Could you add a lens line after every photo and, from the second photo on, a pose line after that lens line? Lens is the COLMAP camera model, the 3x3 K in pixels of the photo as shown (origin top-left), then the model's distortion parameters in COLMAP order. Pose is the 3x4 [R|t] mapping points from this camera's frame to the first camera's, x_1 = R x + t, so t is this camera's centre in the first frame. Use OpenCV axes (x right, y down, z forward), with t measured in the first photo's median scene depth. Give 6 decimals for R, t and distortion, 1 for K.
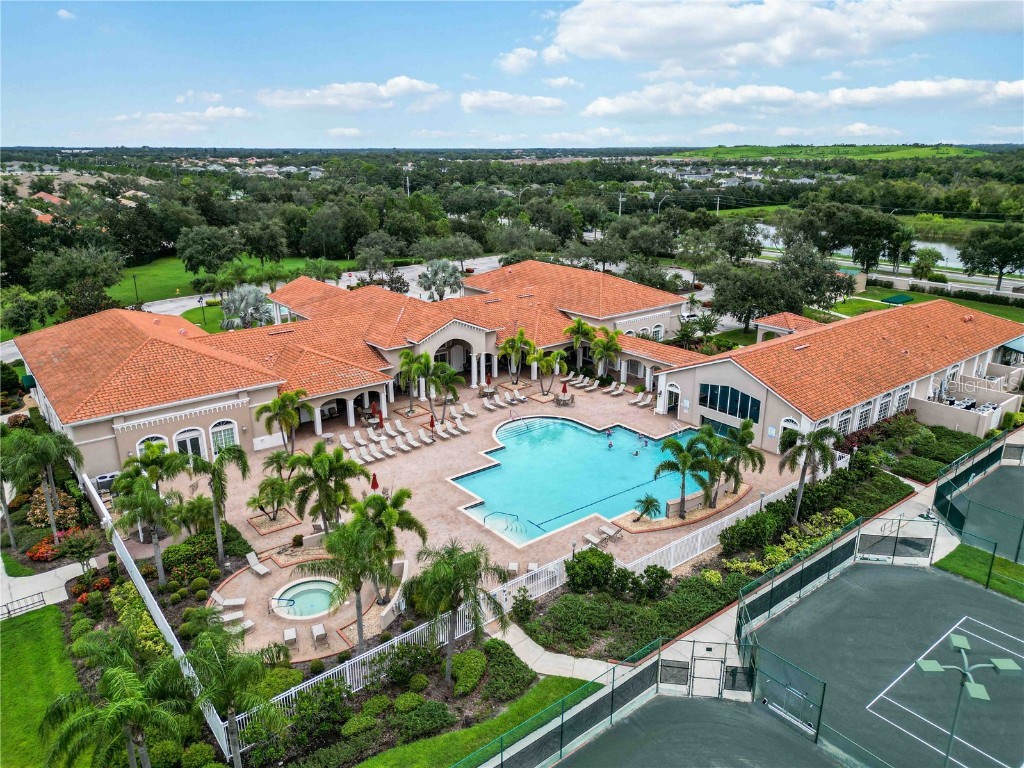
lens RADIAL K [[716.2, 0, 512.0], [0, 716.2, 384.0], [0, 0, 1]] dist [0.092160, -0.098917]
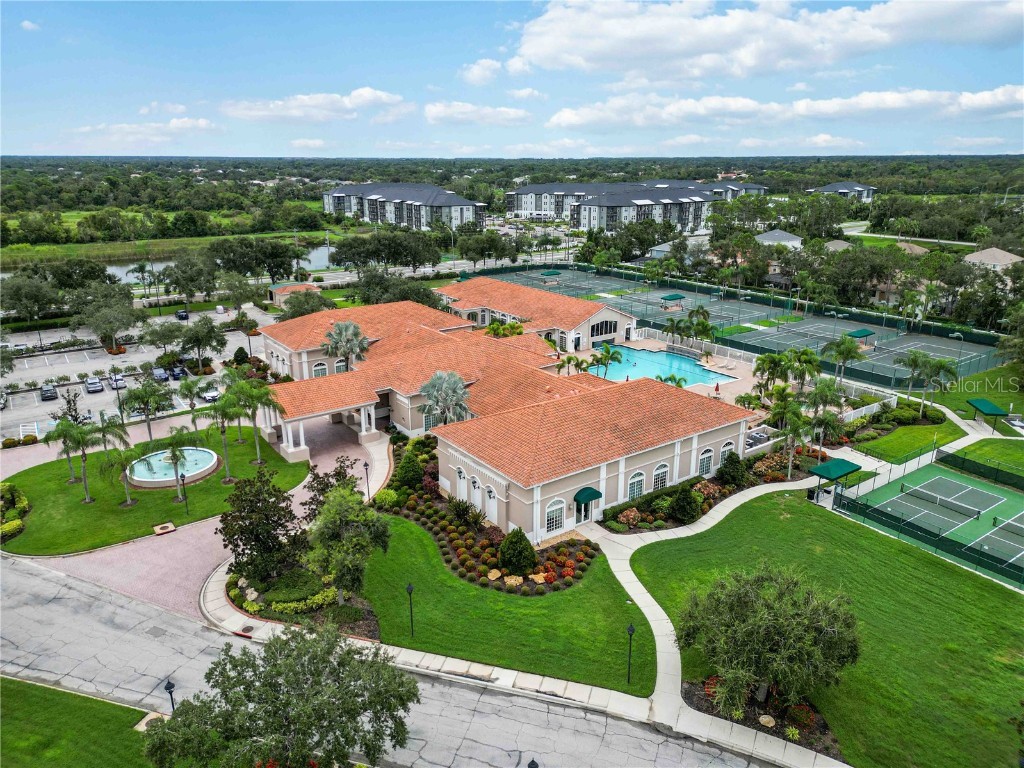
lens RADIAL K [[716.2, 0, 512.0], [0, 716.2, 384.0], [0, 0, 1]] dist [0.092160, -0.098917]
pose [[0.054609, -0.300226, 0.952304, -1.548903], [0.314187, 0.910449, 0.269015, -0.422863], [-0.947789, 0.284511, 0.144046, 0.948119]]
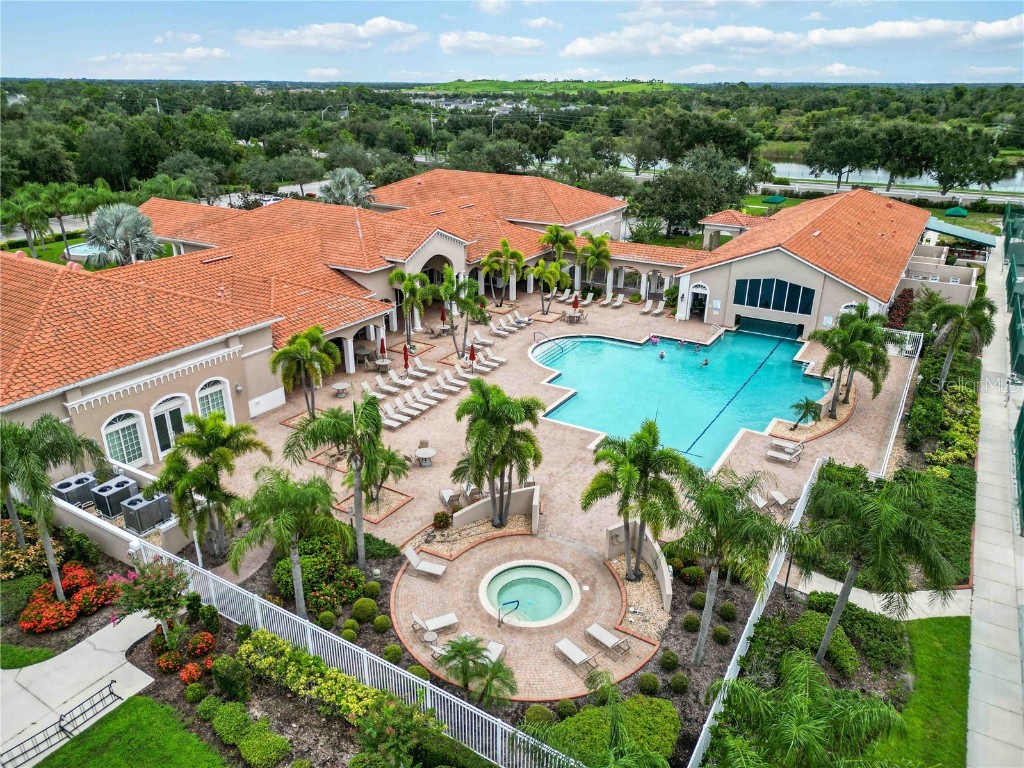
lens RADIAL K [[716.2, 0, 512.0], [0, 716.2, 384.0], [0, 0, 1]] dist [0.092160, -0.098917]
pose [[0.940135, -0.125324, 0.316924, -0.304699], [0.100555, 0.990537, 0.093405, 0.015720], [-0.325631, -0.055945, 0.943840, 0.217067]]
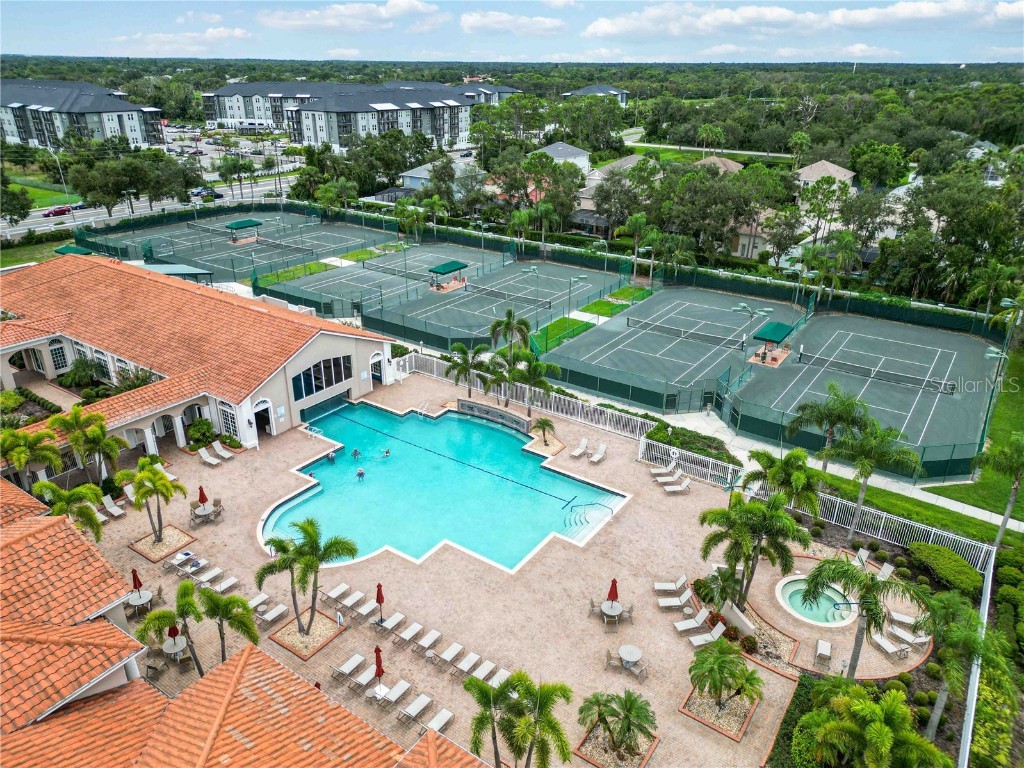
lens RADIAL K [[716.2, 0, 512.0], [0, 716.2, 384.0], [0, 0, 1]] dist [0.092160, -0.098917]
pose [[-0.274801, -0.392764, 0.877622, -0.553013], [0.294496, 0.834513, 0.465683, -0.309940], [-0.915290, 0.386427, -0.113658, 0.842011]]
